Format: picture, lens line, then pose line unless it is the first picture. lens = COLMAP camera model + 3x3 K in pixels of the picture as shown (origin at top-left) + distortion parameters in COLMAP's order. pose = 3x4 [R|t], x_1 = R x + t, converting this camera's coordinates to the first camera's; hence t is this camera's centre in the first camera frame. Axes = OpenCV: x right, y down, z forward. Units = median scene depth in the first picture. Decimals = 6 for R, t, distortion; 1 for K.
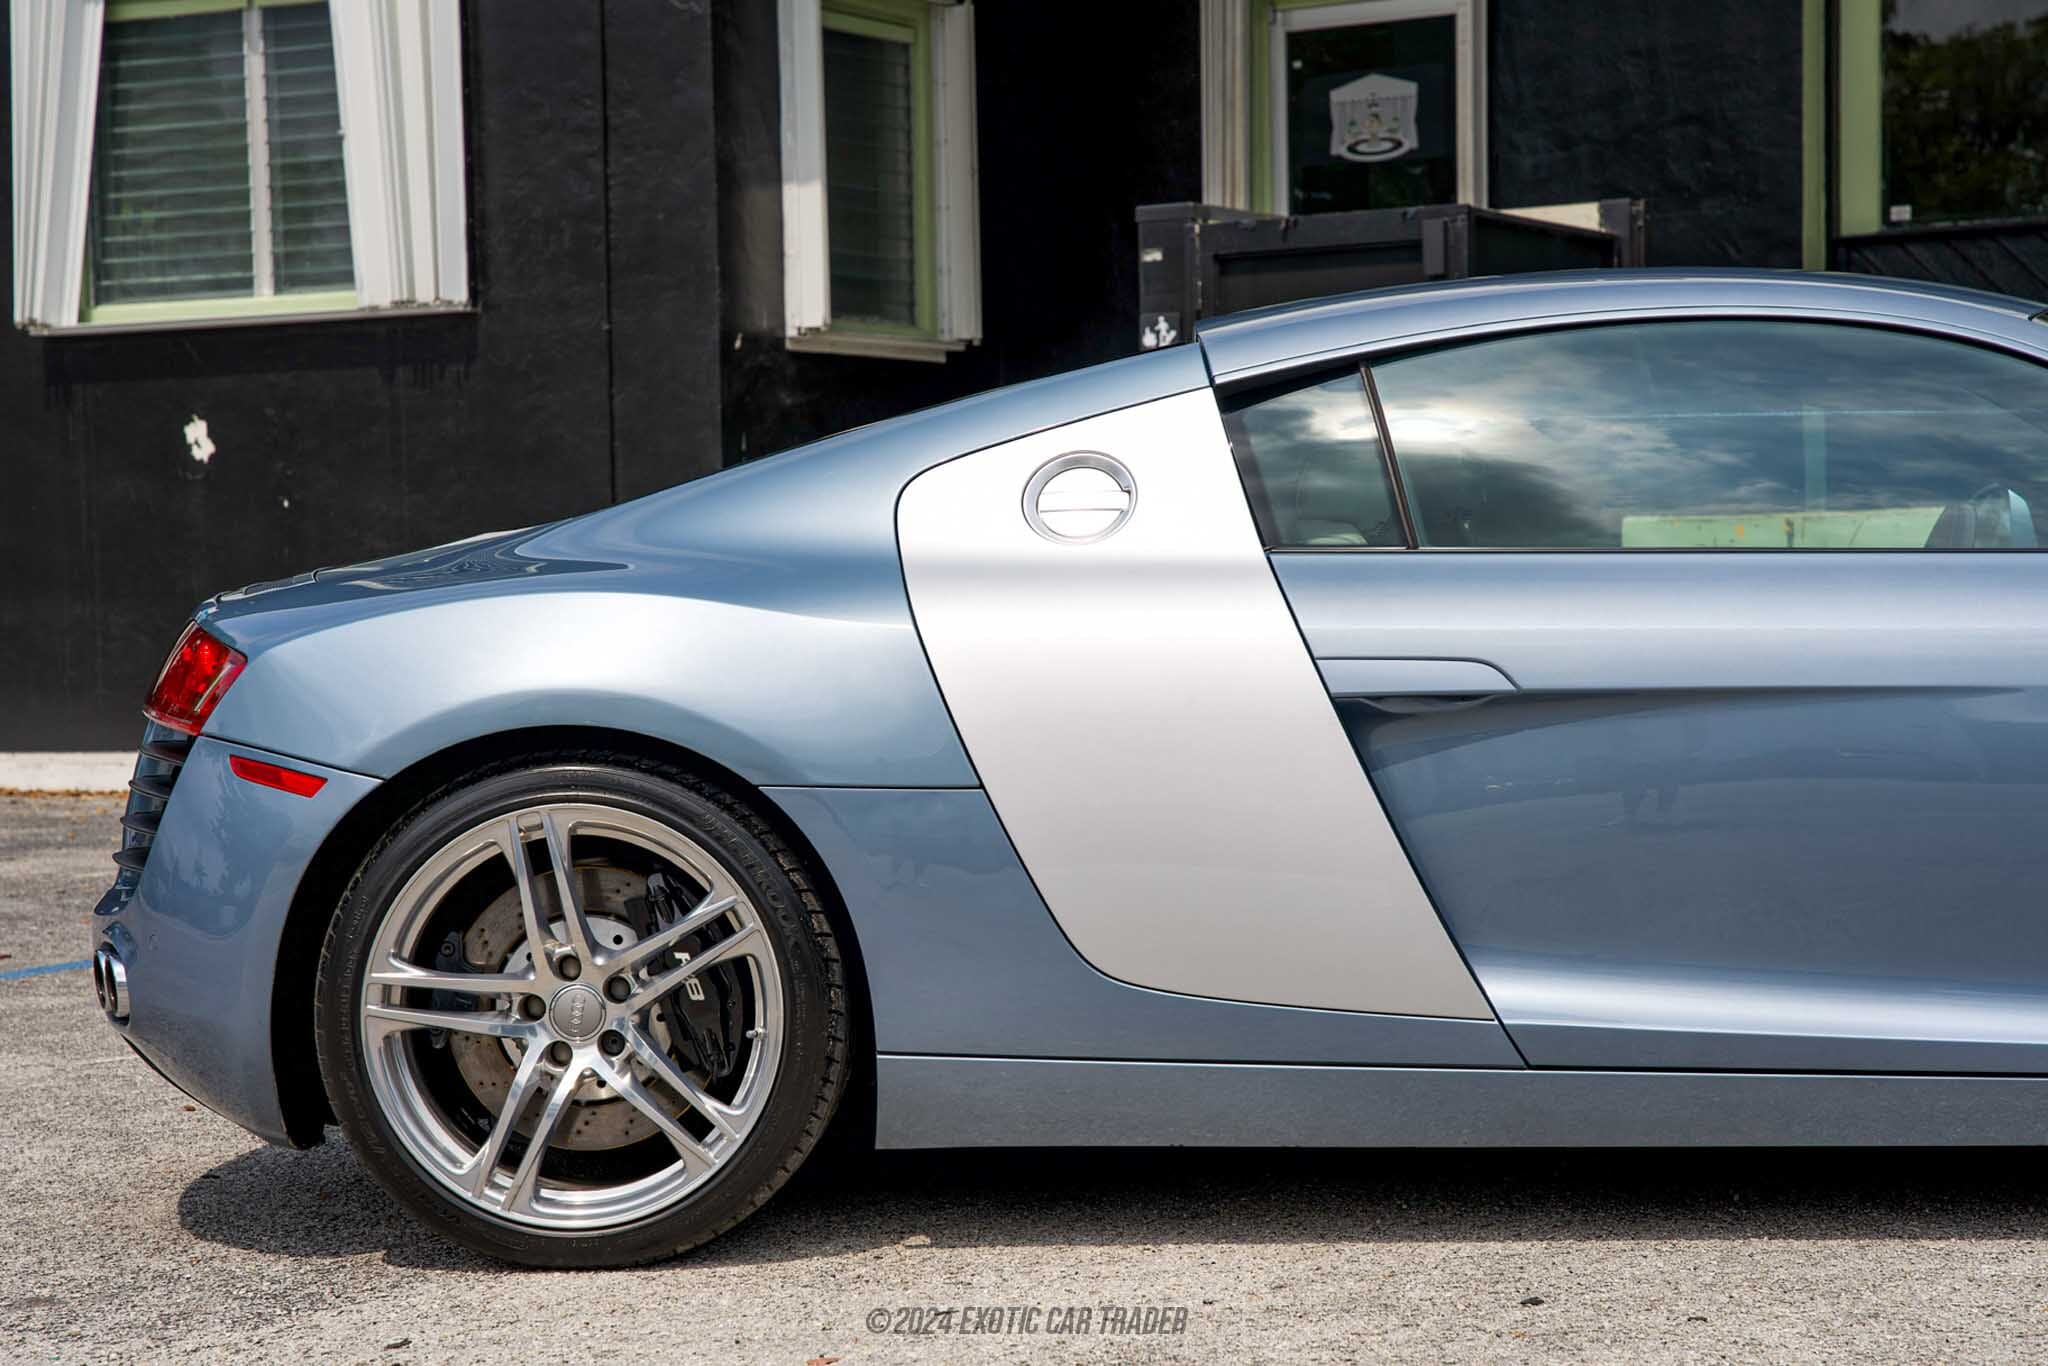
lens RADIAL K [[4289.5, 0, 1034.8], [0, 4289.5, 682.8], [0, 0, 1]] dist [0.347283, 0.000000]
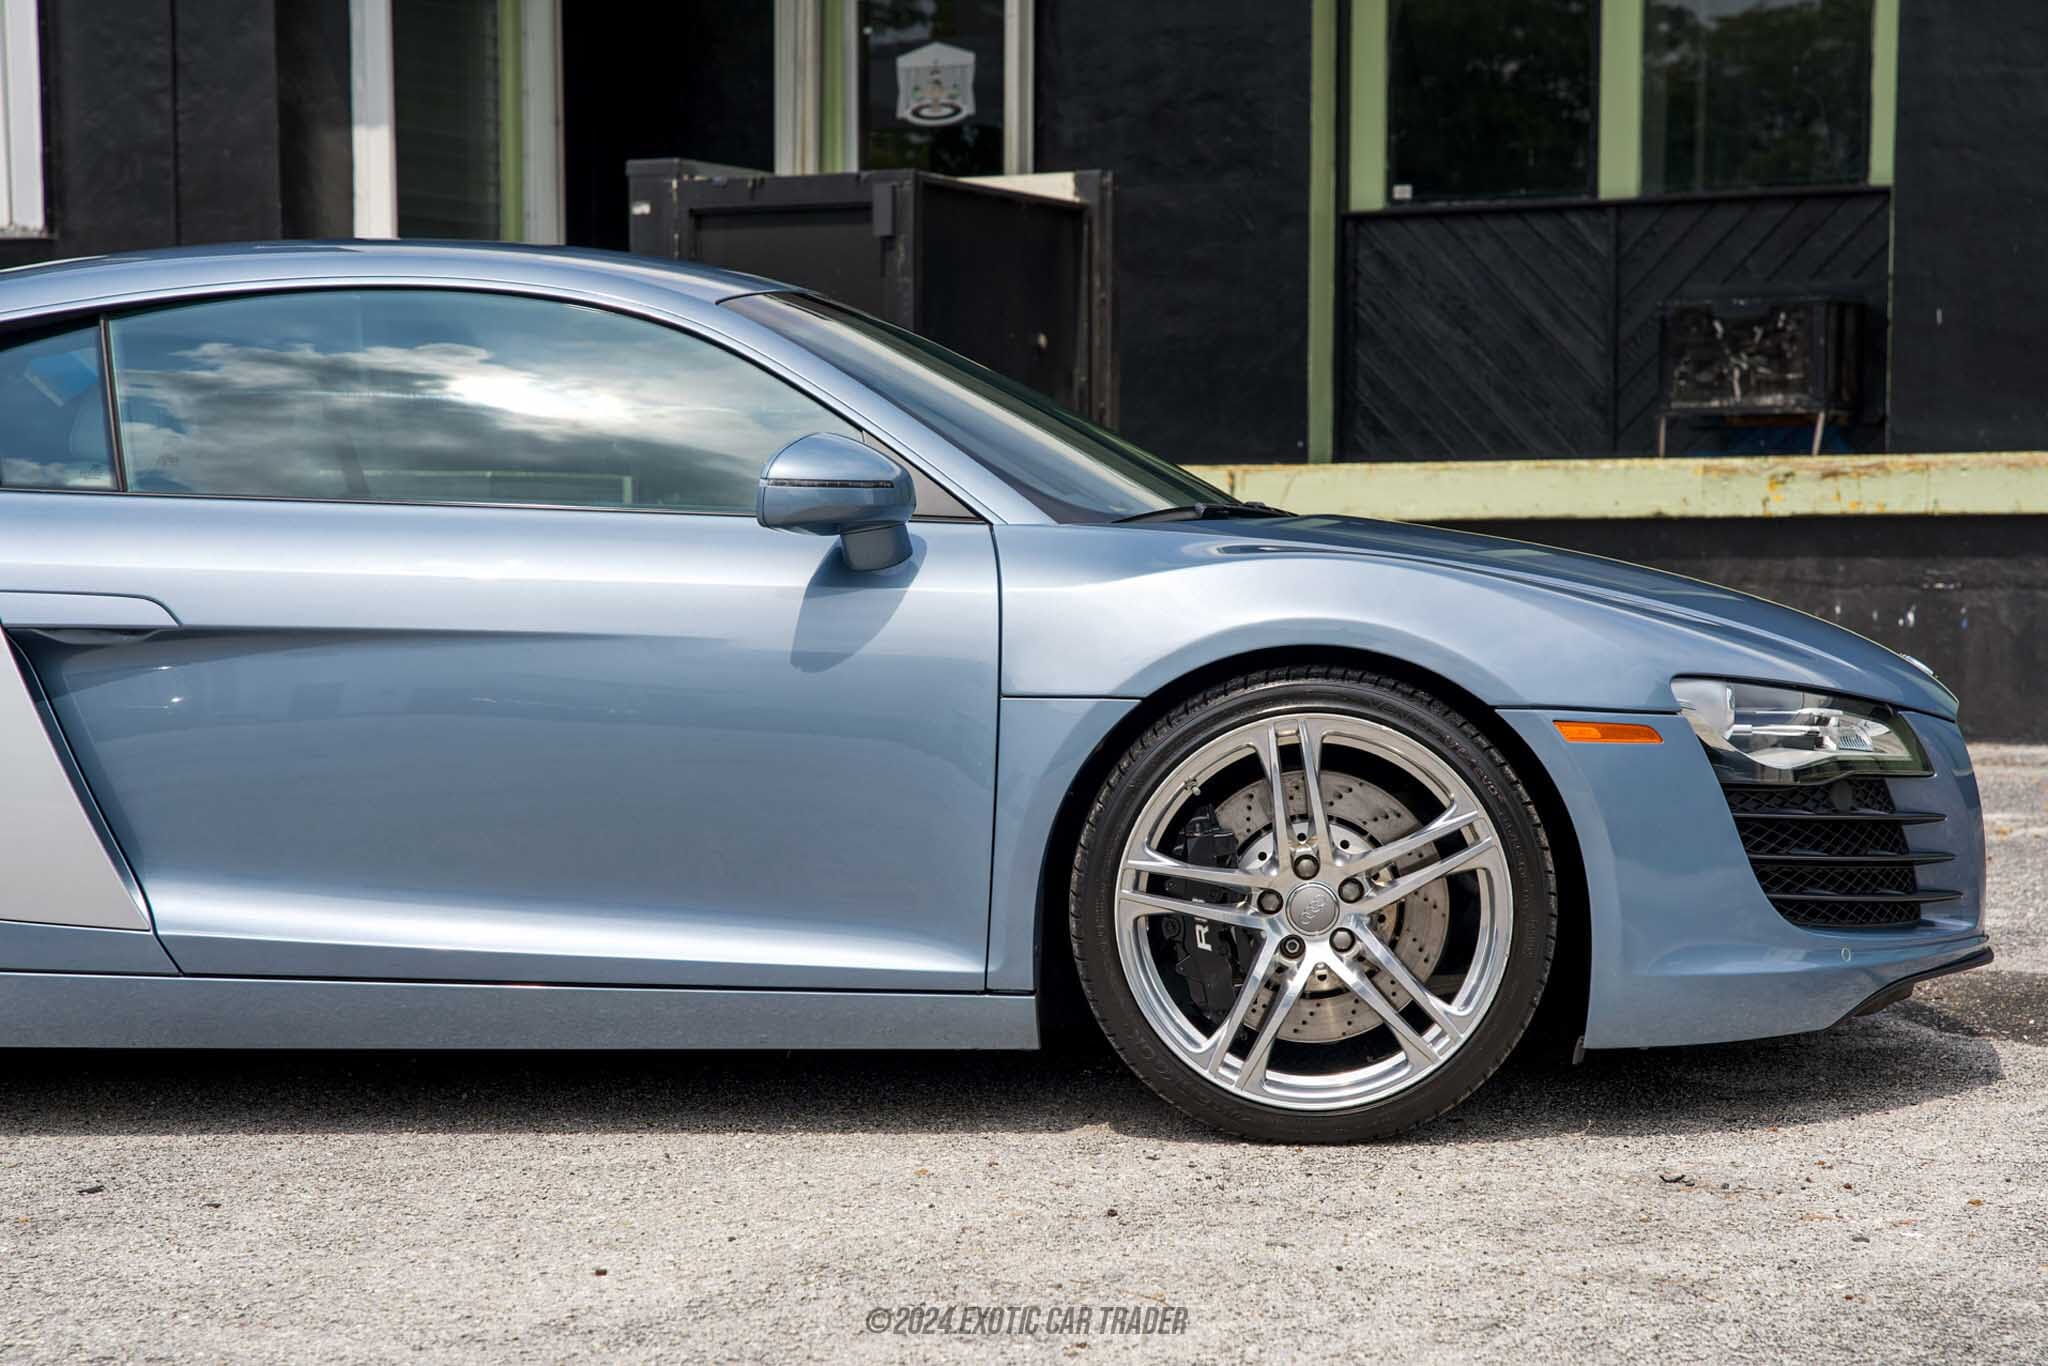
lens RADIAL K [[4092.9, 0, 1022.9], [0, 4092.9, 698.5], [0, 0, 1]] dist [0.353863, 0.000000]
pose [[0.999544, 0.025158, 0.016703, 0.172561], [-0.025503, 0.999459, 0.020758, -0.004020], [-0.016171, -0.021175, 0.999645, -0.023657]]
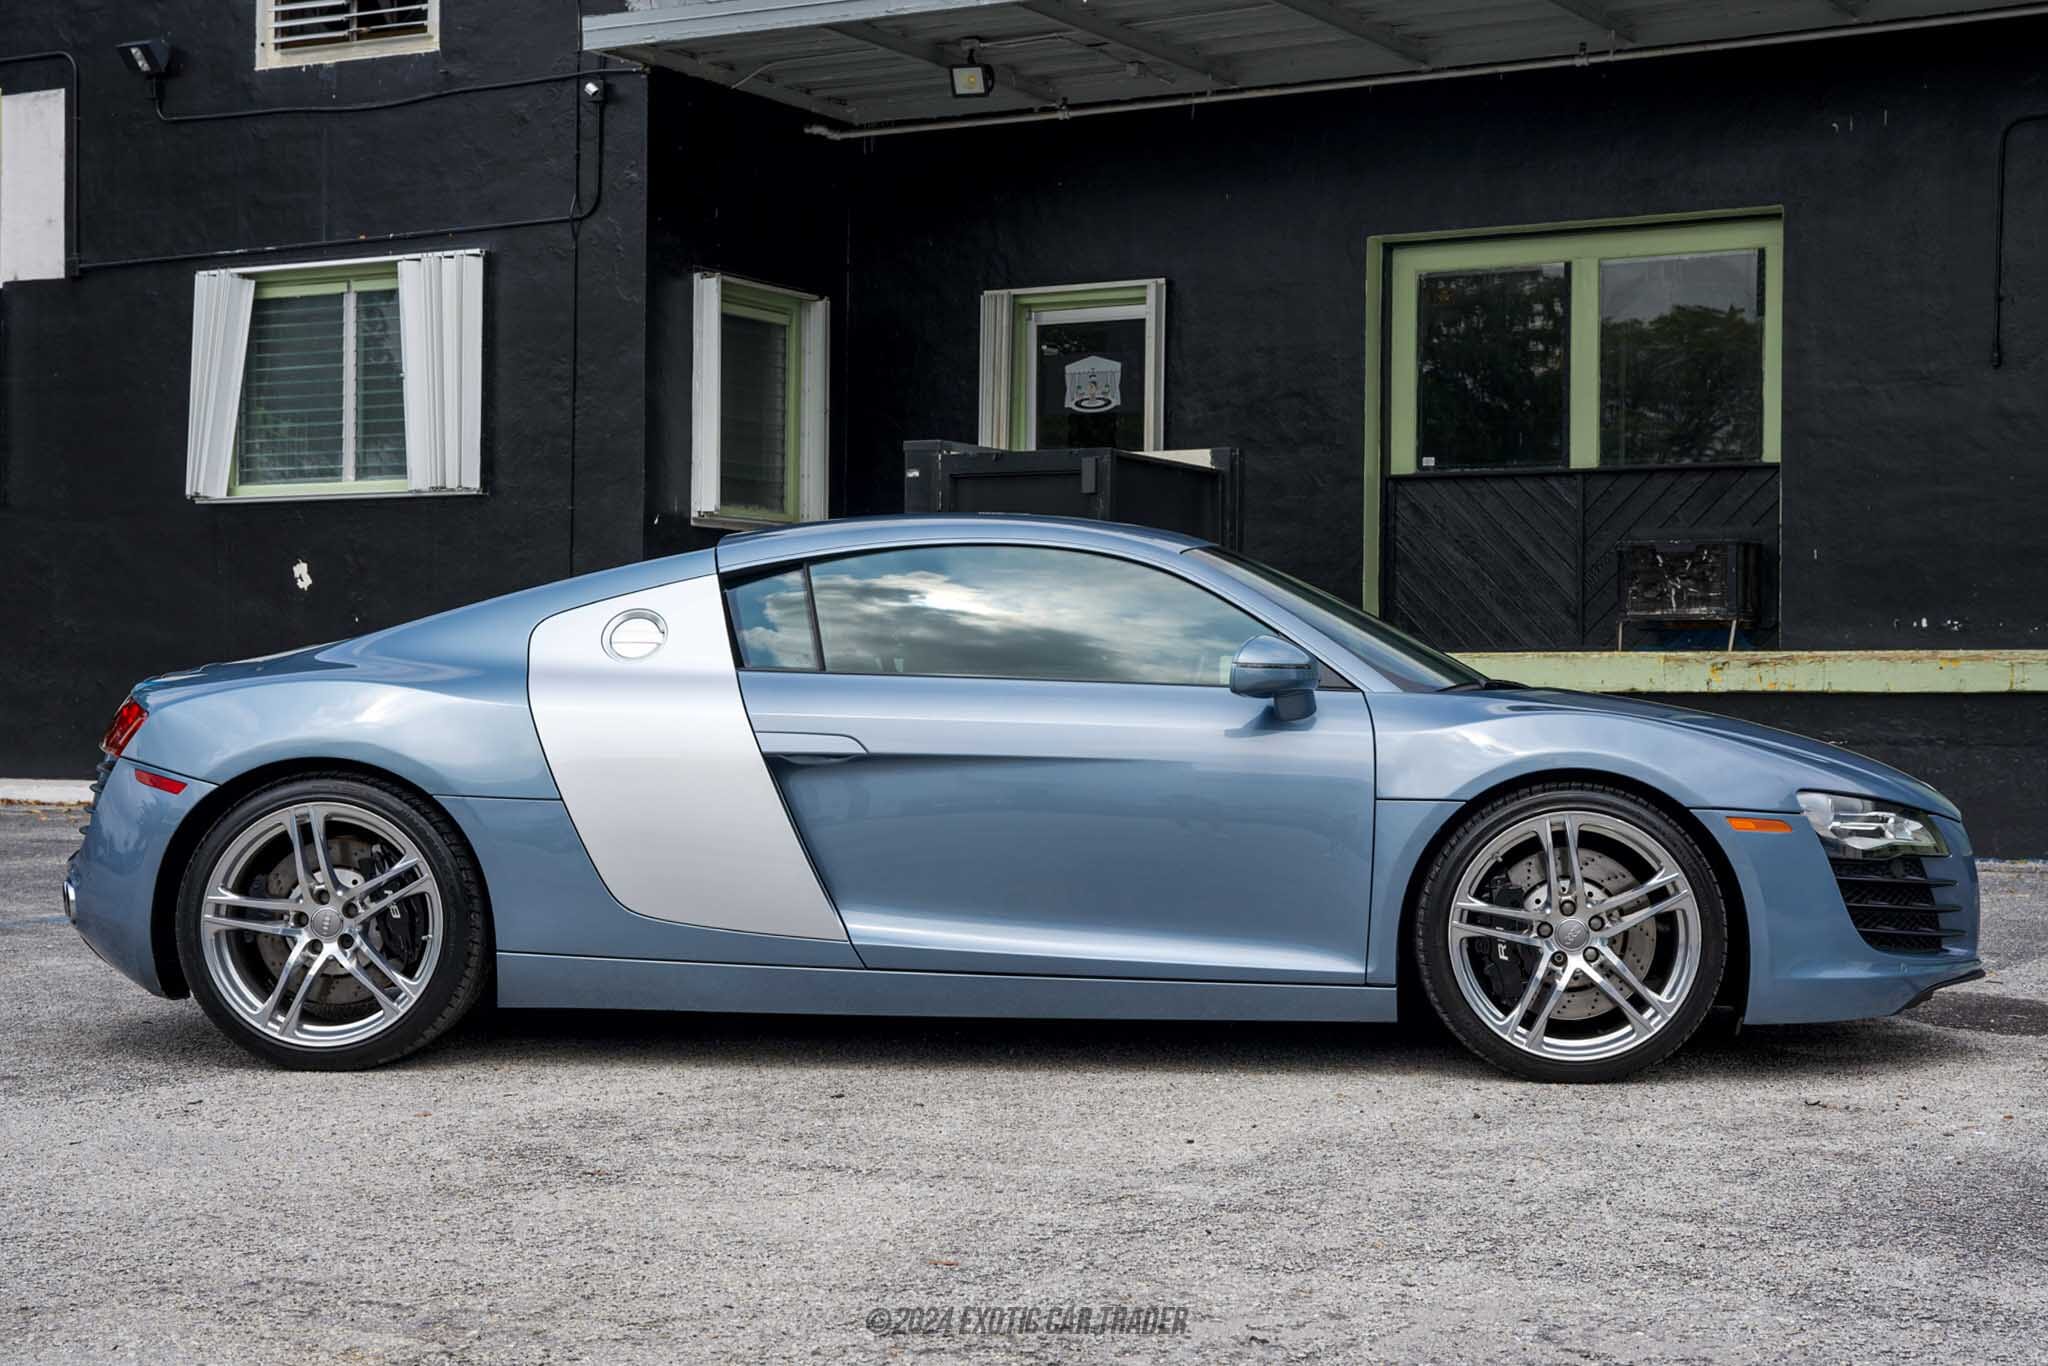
lens RADIAL K [[3114.1, 0, 976.1], [0, 3114.1, 621.6], [0, 0, 1]] dist [0.151018, 0.000000]
pose [[0.999516, 0.030741, -0.004762, 0.090863], [-0.030923, 0.998529, -0.044541, 0.001953], [0.003386, 0.044666, 0.998996, -0.154194]]
